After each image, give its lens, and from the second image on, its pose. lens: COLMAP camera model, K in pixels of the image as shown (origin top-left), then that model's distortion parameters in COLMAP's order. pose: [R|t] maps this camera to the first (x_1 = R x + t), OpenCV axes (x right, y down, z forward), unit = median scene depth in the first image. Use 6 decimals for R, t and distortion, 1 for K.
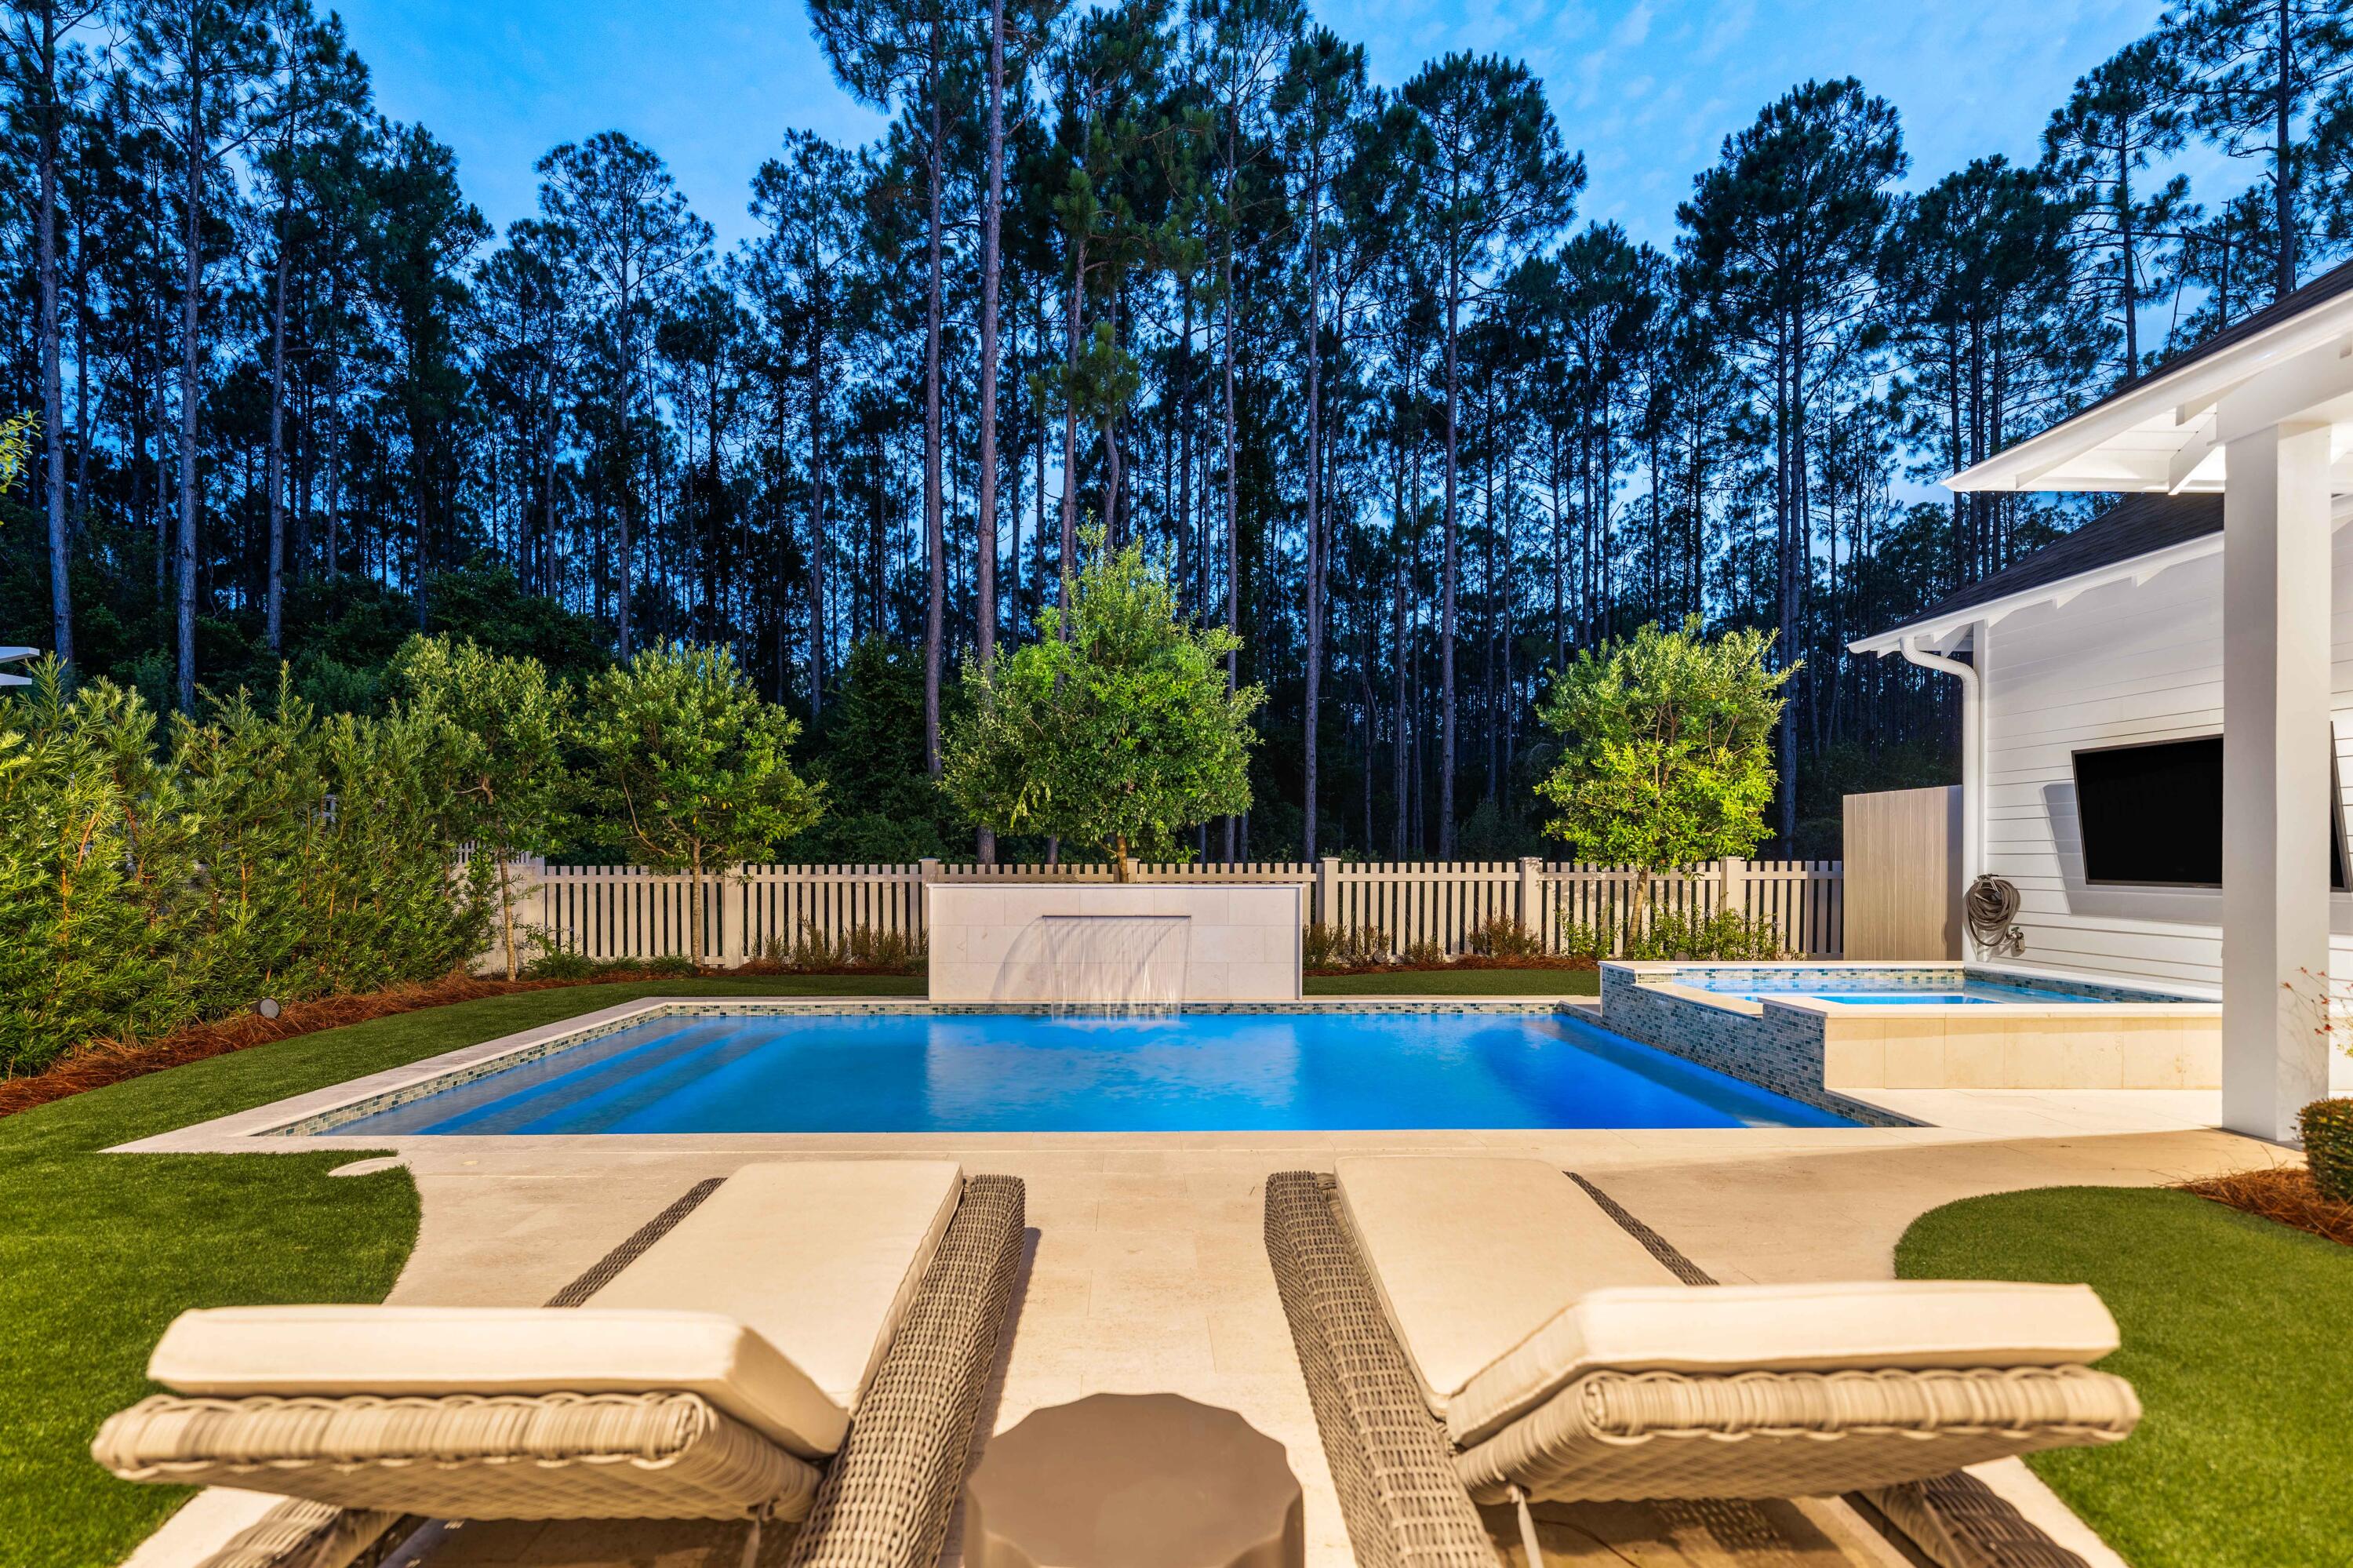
lens RADIAL K [[1064.4, 0, 1162.2], [0, 1064.4, 858.7], [0, 0, 1]] dist [-0.000200, -0.000019]
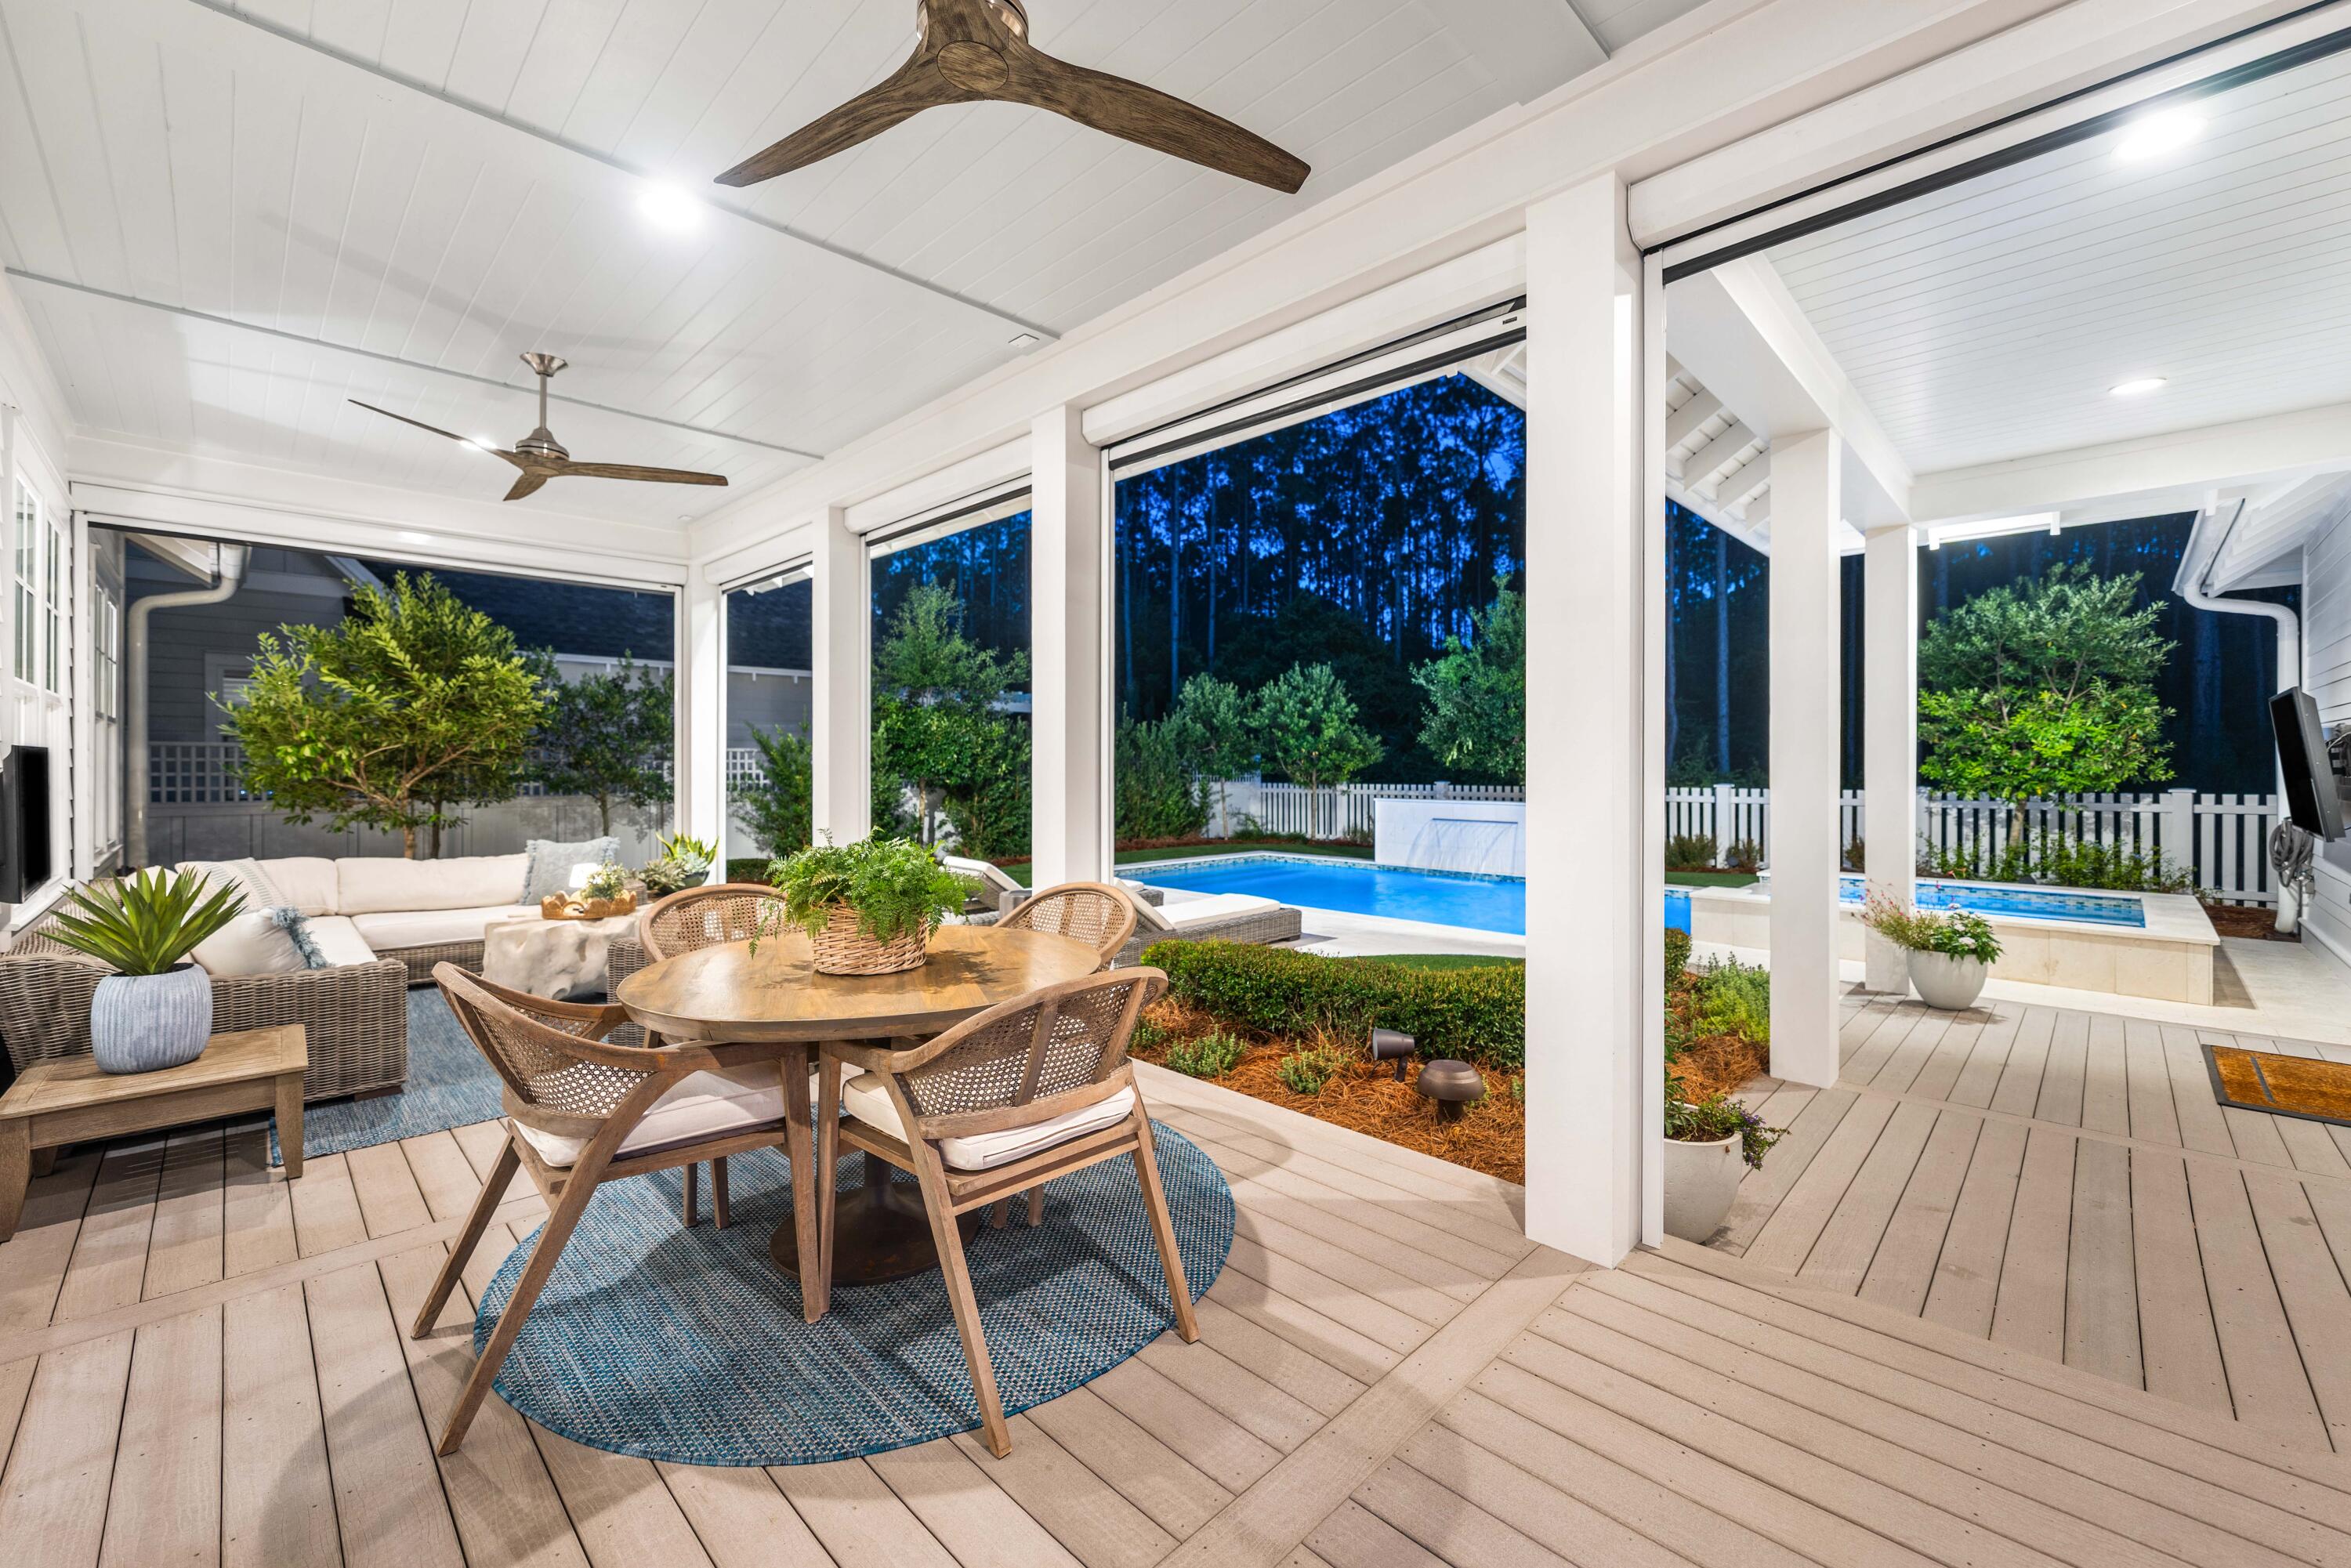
lens RADIAL K [[936.3, 0, 1202.3], [0, 936.3, 761.8], [0, 0, 1]] dist [0.000683, -0.000173]
pose [[0.702848, -0.002649, -0.711336, 0.592517], [0.000684, 0.999995, -0.003048, -0.028463], [0.711340, 0.001655, 0.702846, -0.284340]]
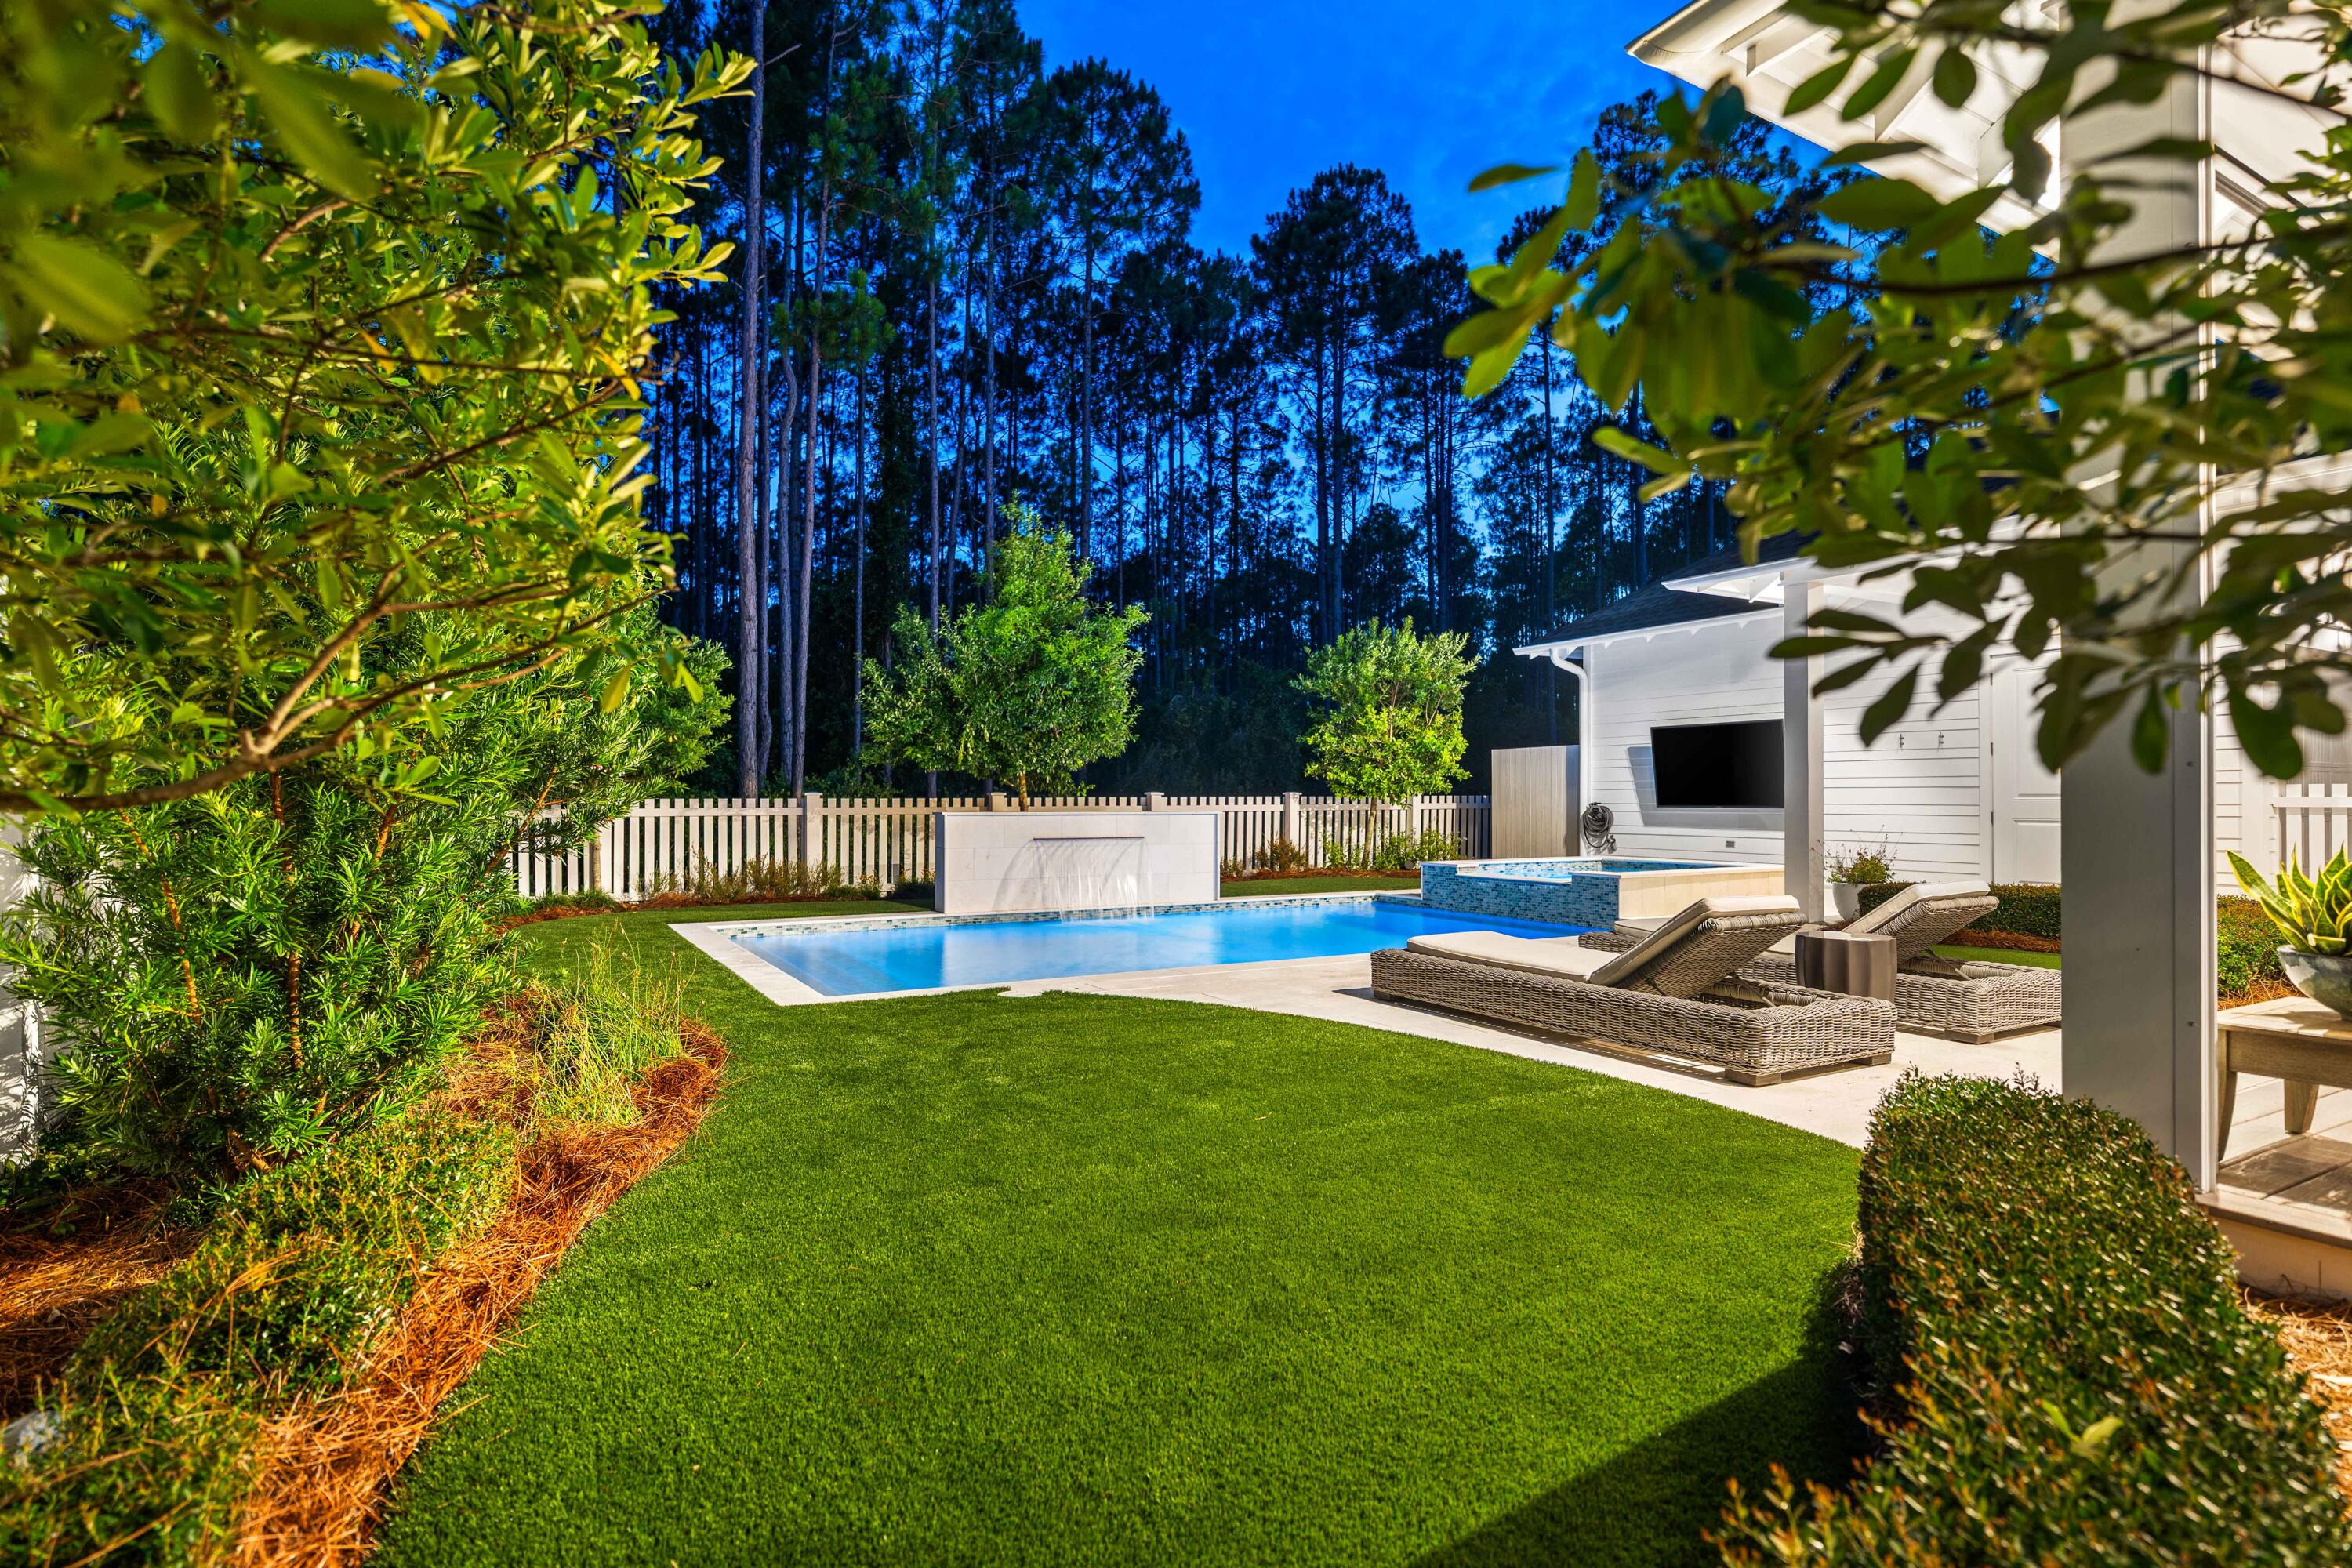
lens RADIAL K [[1177.3, 0, 1165.9], [0, 1177.3, 777.3], [0, 0, 1]] dist [-0.001262, 0.000173]
pose [[0.881827, 0.007692, 0.471509, -0.503396], [0.002441, 0.999779, -0.020876, 0.010440], [-0.471566, 0.019560, 0.881614, -0.194830]]
